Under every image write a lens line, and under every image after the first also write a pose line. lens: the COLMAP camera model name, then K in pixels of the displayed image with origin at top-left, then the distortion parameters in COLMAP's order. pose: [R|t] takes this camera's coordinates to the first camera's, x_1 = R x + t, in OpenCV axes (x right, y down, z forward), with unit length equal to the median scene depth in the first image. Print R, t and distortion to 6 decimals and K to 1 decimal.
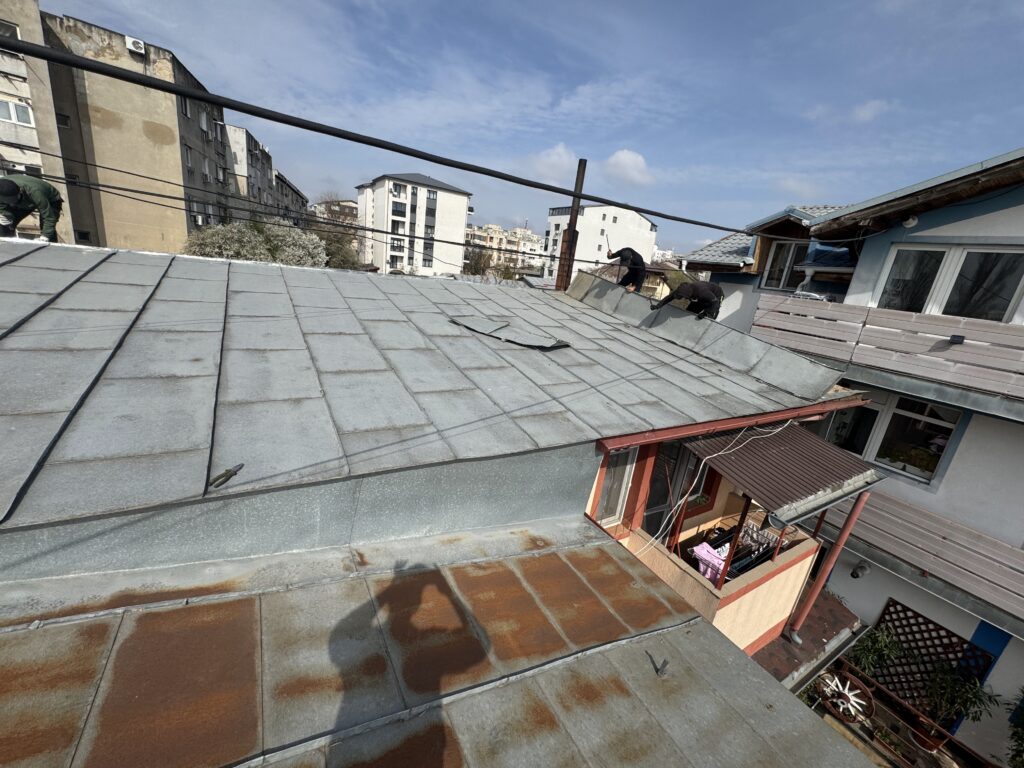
lens RADIAL K [[401.2, 0, 518.6], [0, 401.2, 385.8], [0, 0, 1]] dist [-0.002541, 0.000407]
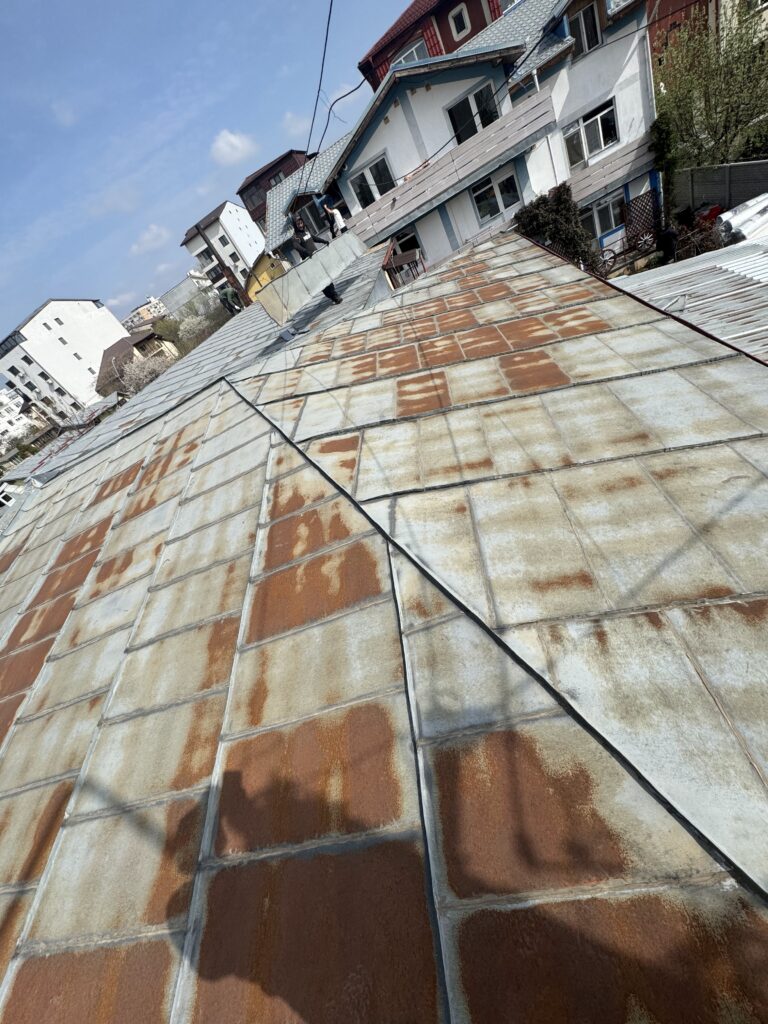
lens RADIAL K [[401.2, 0, 382.3], [0, 401.2, 515.5], [0, 0, 1]] dist [-0.002541, 0.000407]
pose [[0.456465, -0.797223, 0.395063, -0.997843], [0.707306, 0.594509, 0.382462, 0.034513], [-0.539776, 0.104850, 0.835253, -0.579919]]
